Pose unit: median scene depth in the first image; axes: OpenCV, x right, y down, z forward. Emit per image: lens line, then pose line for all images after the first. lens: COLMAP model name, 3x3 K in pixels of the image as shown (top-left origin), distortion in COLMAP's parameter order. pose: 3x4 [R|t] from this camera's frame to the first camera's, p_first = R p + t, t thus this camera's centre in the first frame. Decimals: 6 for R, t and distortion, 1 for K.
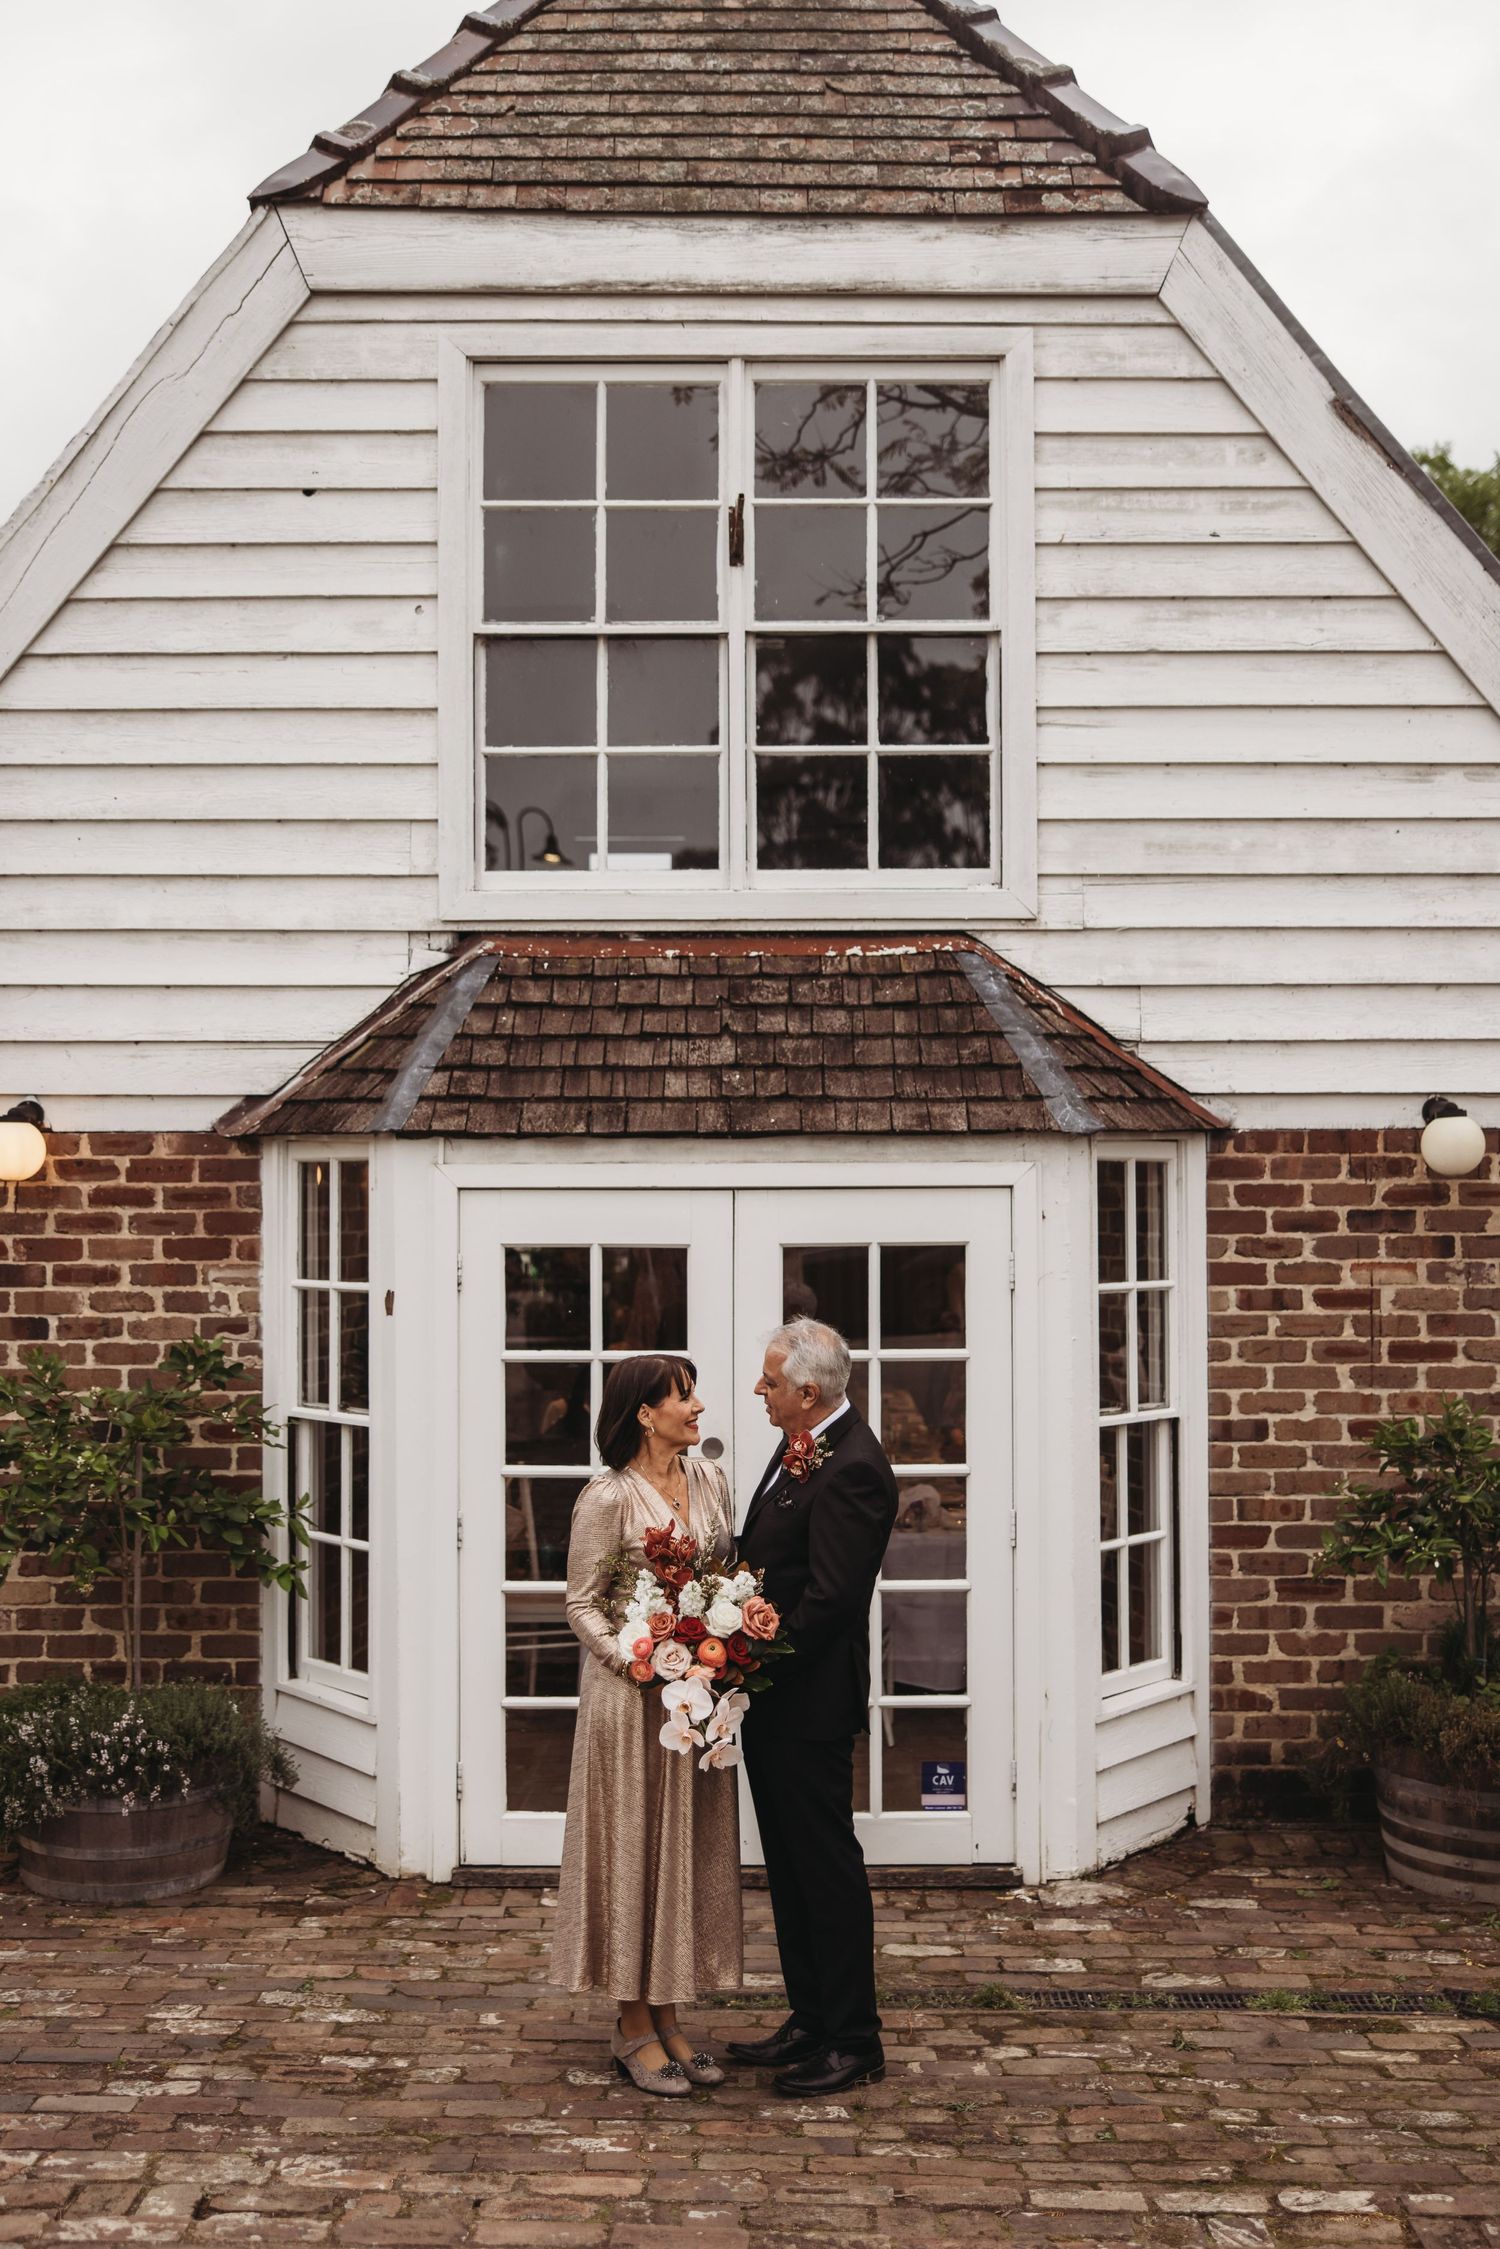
lens RADIAL K [[2631.8, 0, 751.1], [0, 2631.8, 1121.7], [0, 0, 1]] dist [-0.015405, 0.000000]
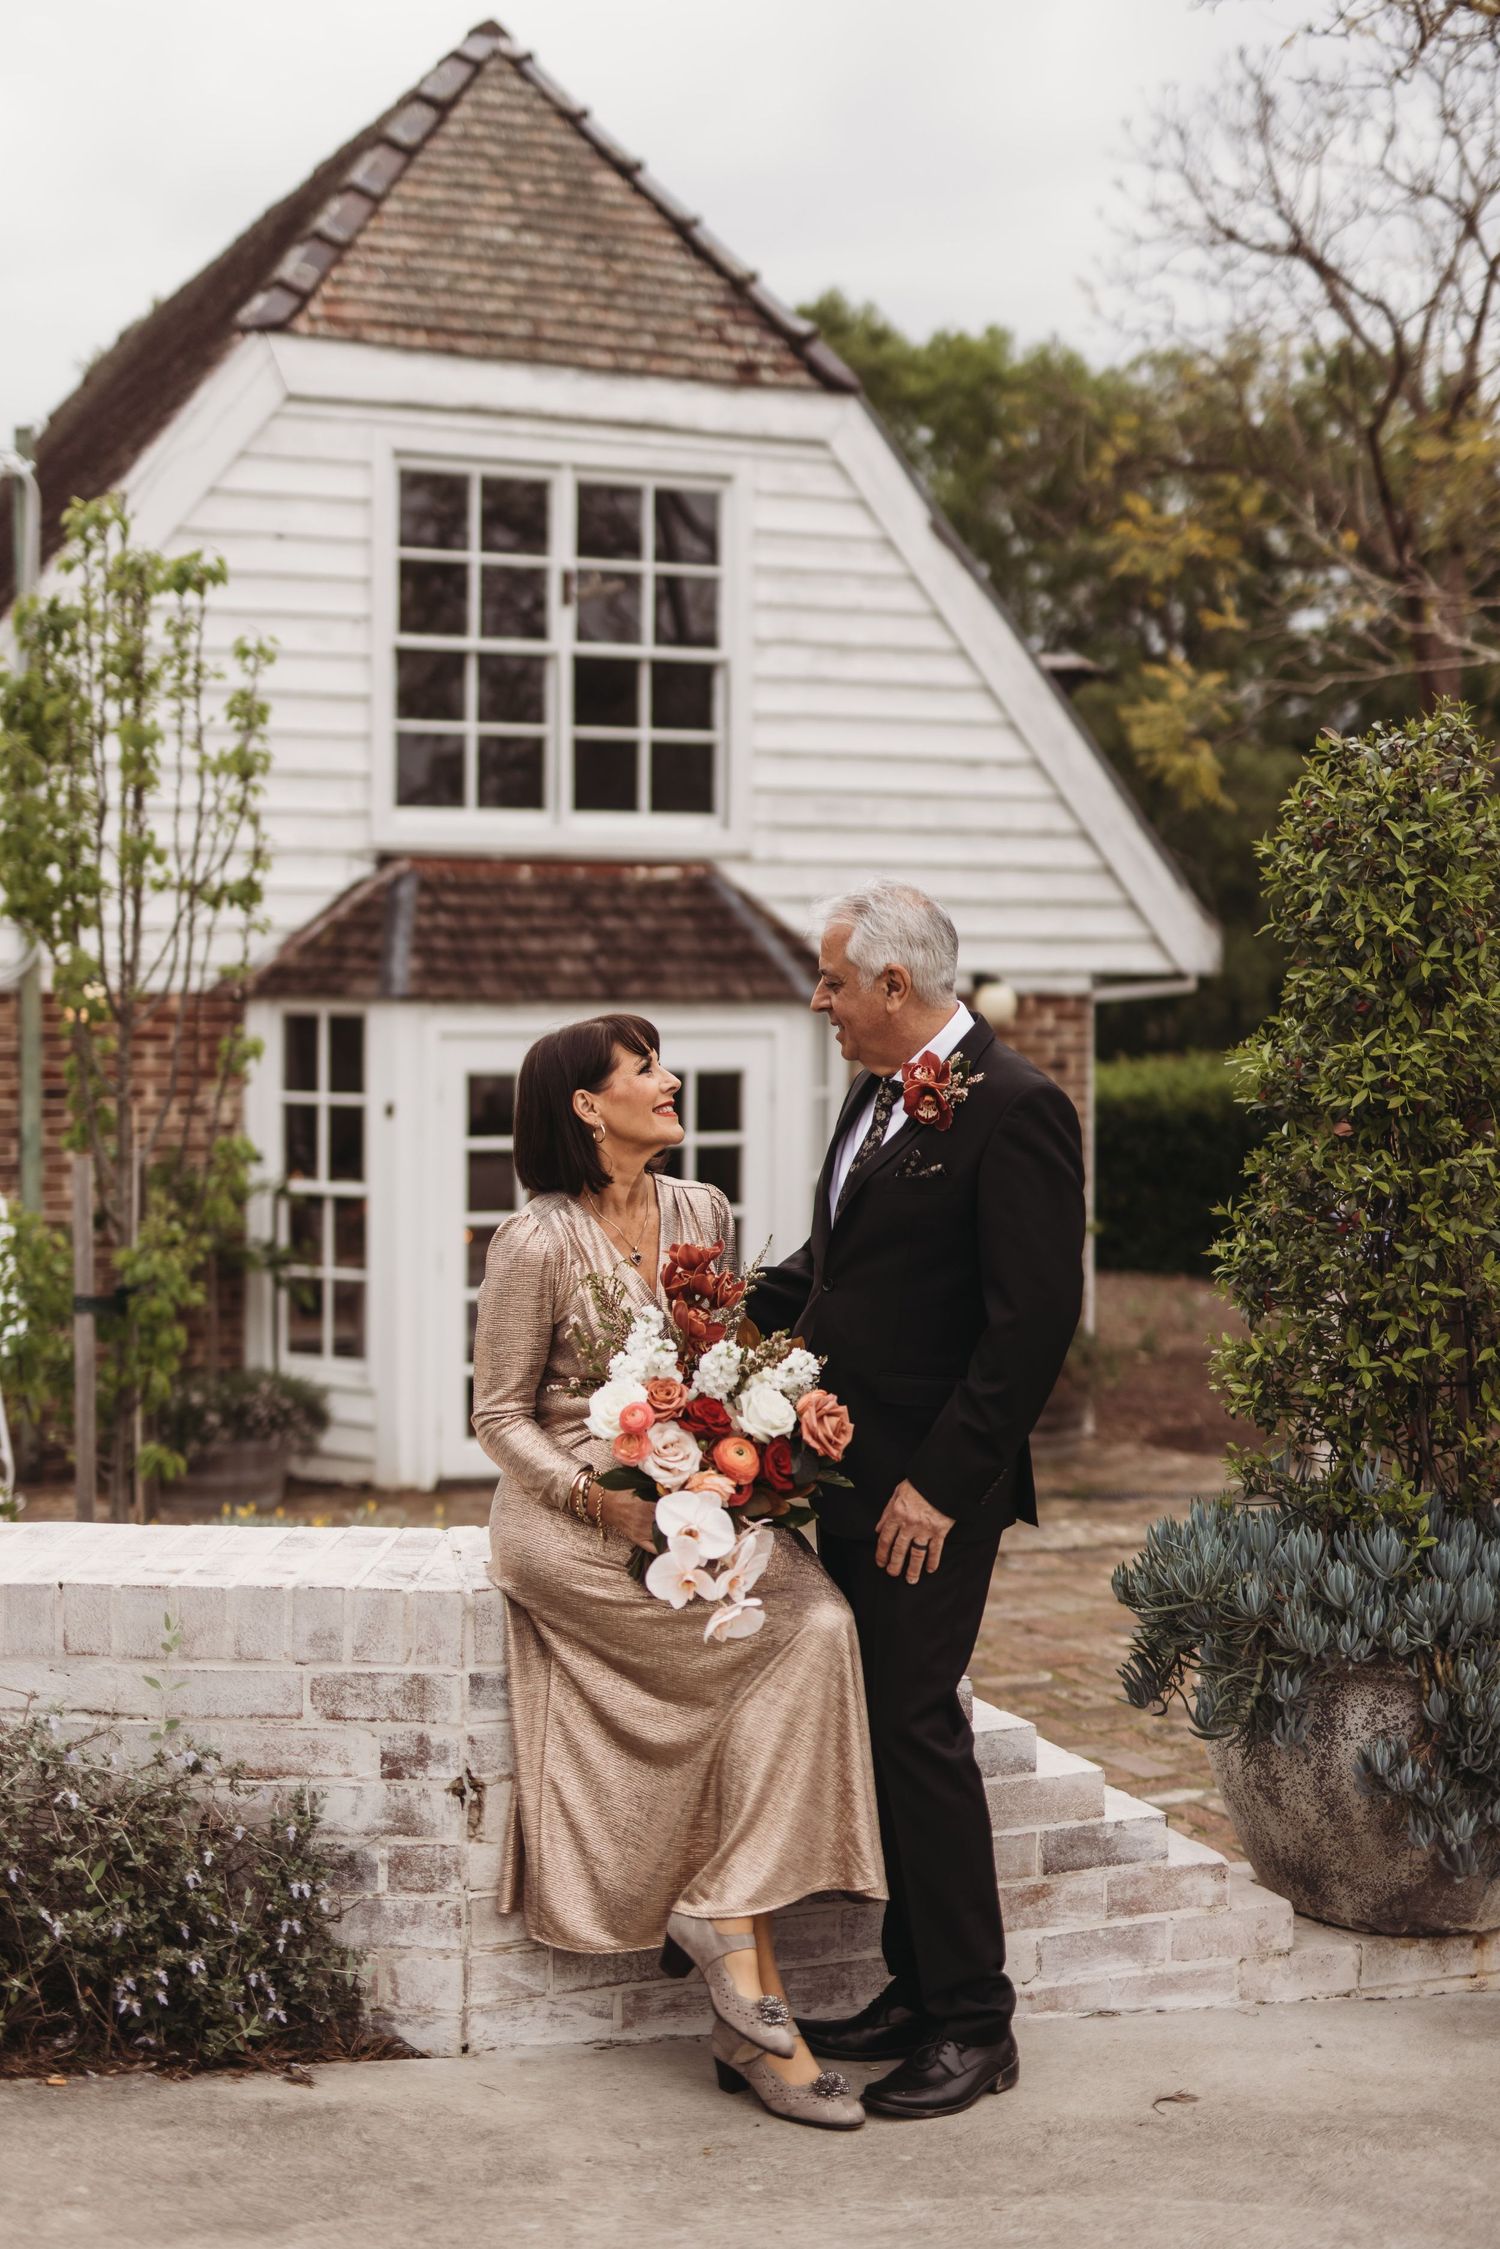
lens RADIAL K [[3205.2, 0, 748.6], [0, 3205.2, 1123.7], [0, 0, 1]] dist [-0.020359, 0.000000]
pose [[0.906618, -0.013800, 0.421727, -0.671229], [-0.020659, 0.996815, 0.077029, -0.063643], [-0.421447, -0.078549, 0.903445, -0.684565]]
